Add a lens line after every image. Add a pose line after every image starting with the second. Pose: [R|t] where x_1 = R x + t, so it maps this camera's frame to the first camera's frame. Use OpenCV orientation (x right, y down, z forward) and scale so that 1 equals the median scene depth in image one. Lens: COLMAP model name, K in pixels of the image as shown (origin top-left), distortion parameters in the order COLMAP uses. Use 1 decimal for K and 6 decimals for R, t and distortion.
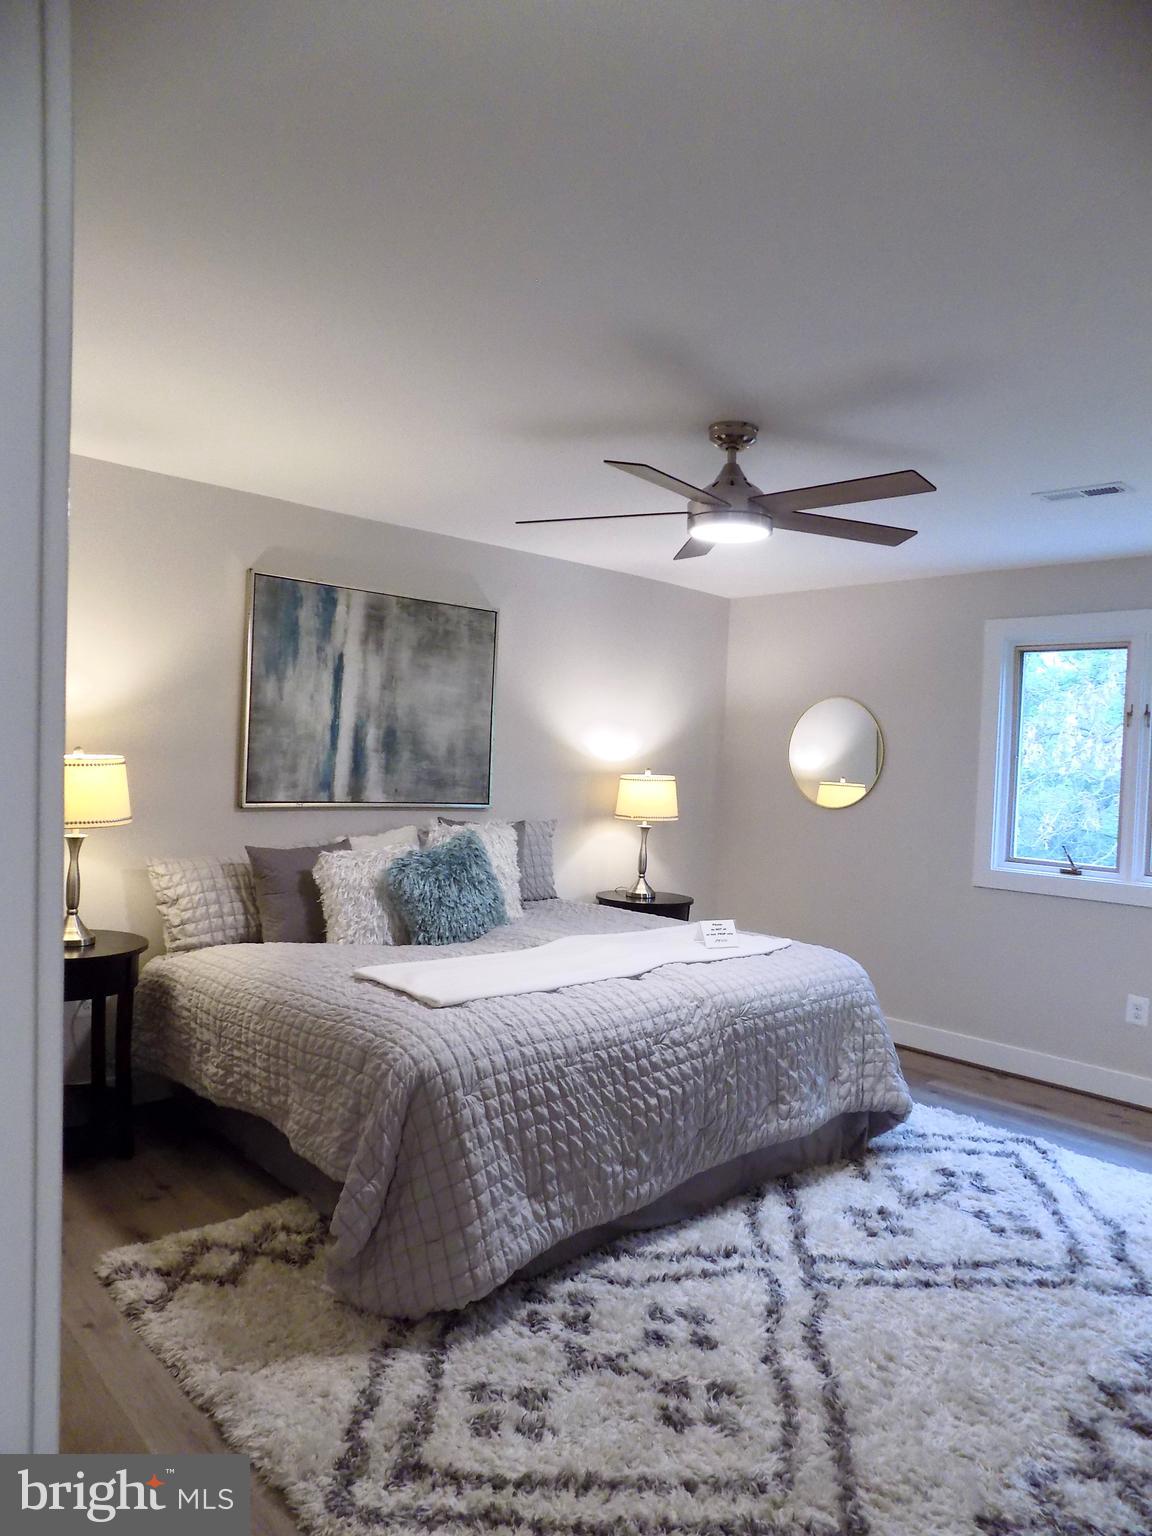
lens RADIAL K [[1040.0, 0, 584.4], [0, 1040.0, 776.3], [0, 0, 1]] dist [-0.038806, 0.019538]
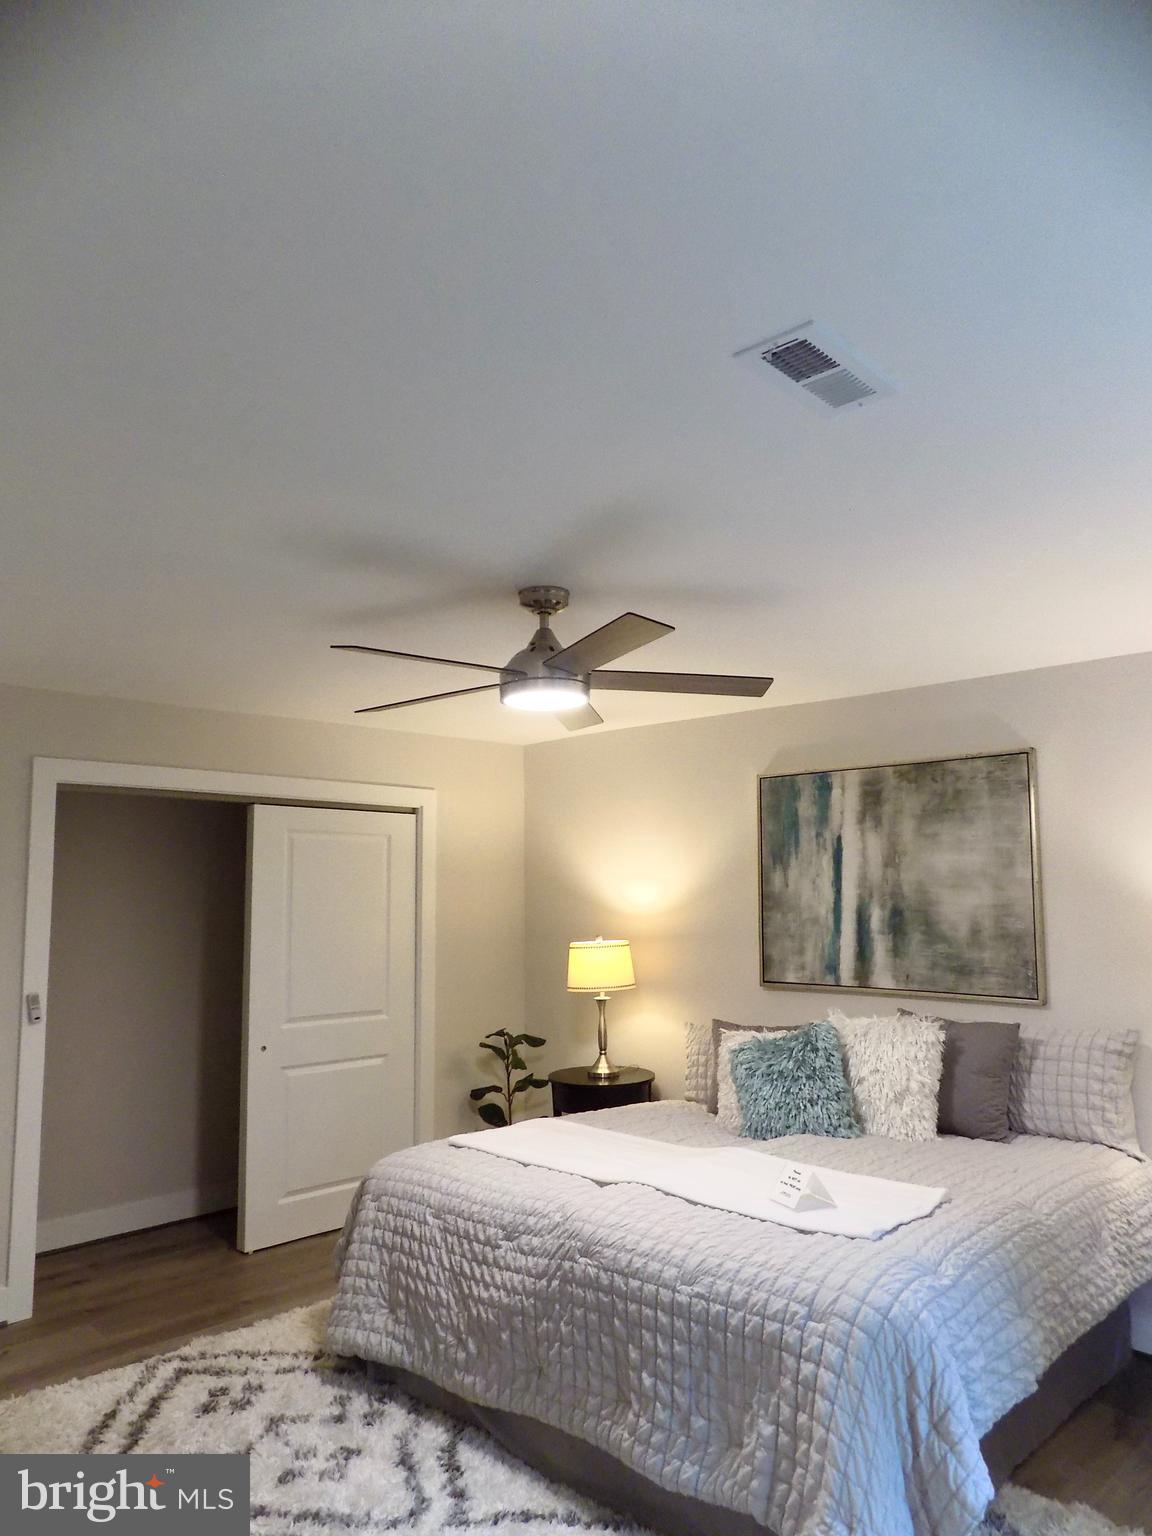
lens RADIAL K [[1040.0, 0, 583.8], [0, 1040.0, 770.5], [0, 0, 1]] dist [-0.038806, 0.019538]
pose [[0.050820, -0.165582, -0.984886, 0.753482], [-0.014474, 0.985934, -0.166505, -0.009597], [0.998603, 0.022717, 0.047708, 0.700407]]
